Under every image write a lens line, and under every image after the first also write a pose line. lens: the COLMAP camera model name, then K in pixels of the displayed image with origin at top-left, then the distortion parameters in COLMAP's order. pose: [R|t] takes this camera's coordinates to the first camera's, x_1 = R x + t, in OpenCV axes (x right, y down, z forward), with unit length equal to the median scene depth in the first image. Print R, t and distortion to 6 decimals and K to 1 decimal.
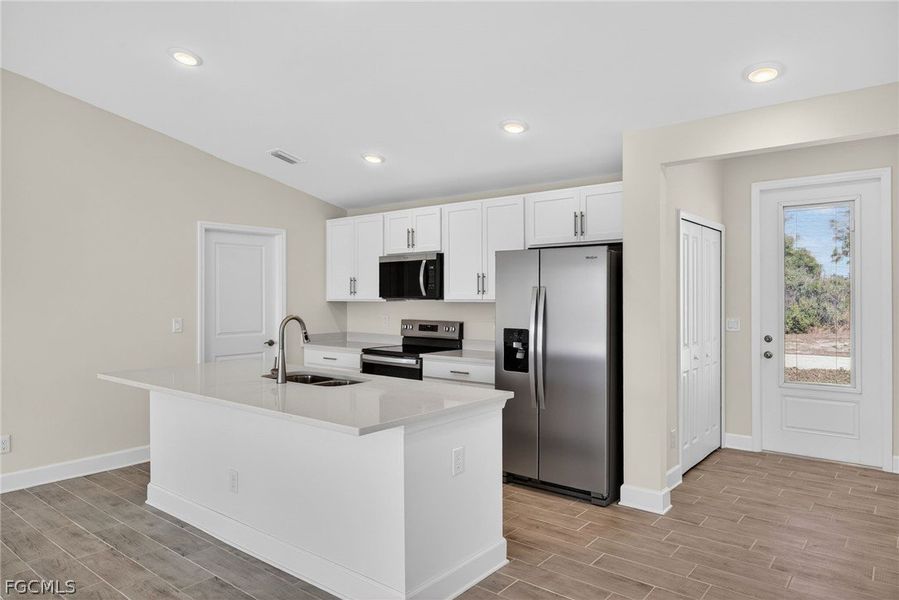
lens RADIAL K [[581.2, 0, 449.5], [0, 581.2, 300.0], [0, 0, 1]] dist [-0.000421, -0.000465]
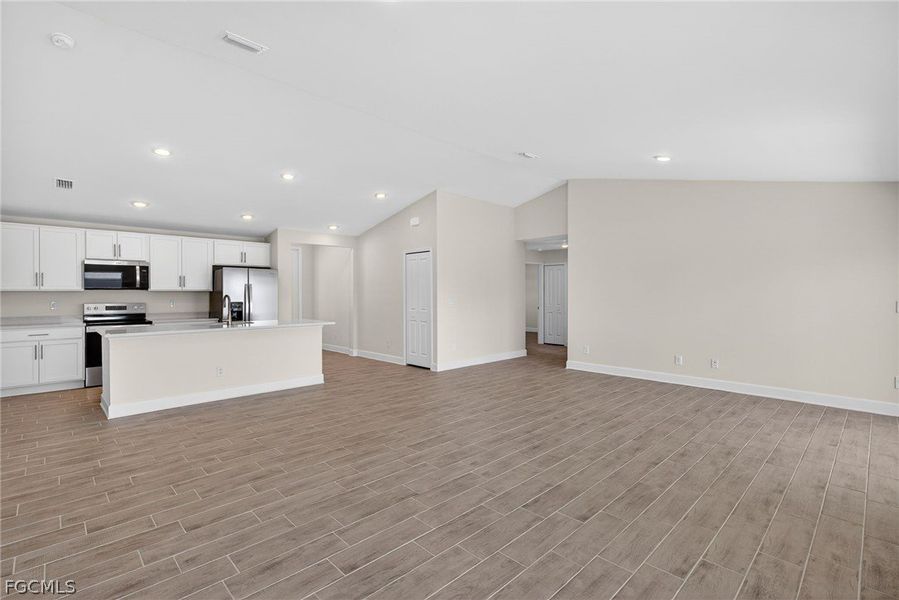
lens RADIAL K [[417.2, 0, 449.5], [0, 417.2, 300.0], [0, 0, 1]] dist [0.000337, -0.000348]
pose [[0.127127, -0.015872, 0.991759, -1.110982], [0.008183, 0.999855, 0.014953, 0.018361], [-0.991853, 0.006215, 0.127238, -0.027184]]
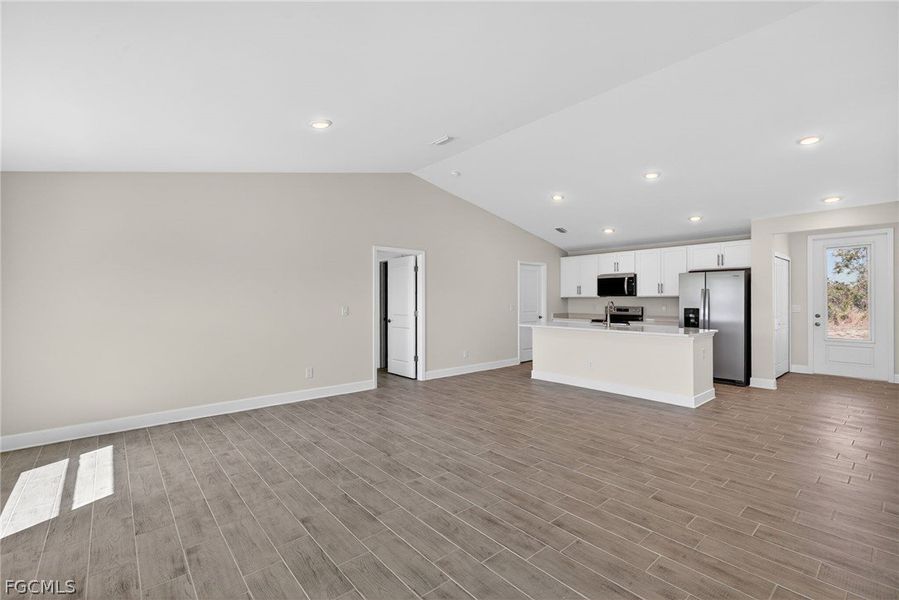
lens RADIAL K [[393.9, 0, 449.5], [0, 393.9, 300.0], [0, 0, 1]] dist [0.001663, 0.000476]
pose [[0.982982, 0.000390, -0.183701, -0.410773], [-0.001149, 0.999991, -0.004024, 0.020297], [0.183698, 0.004167, 0.982974, -0.512129]]
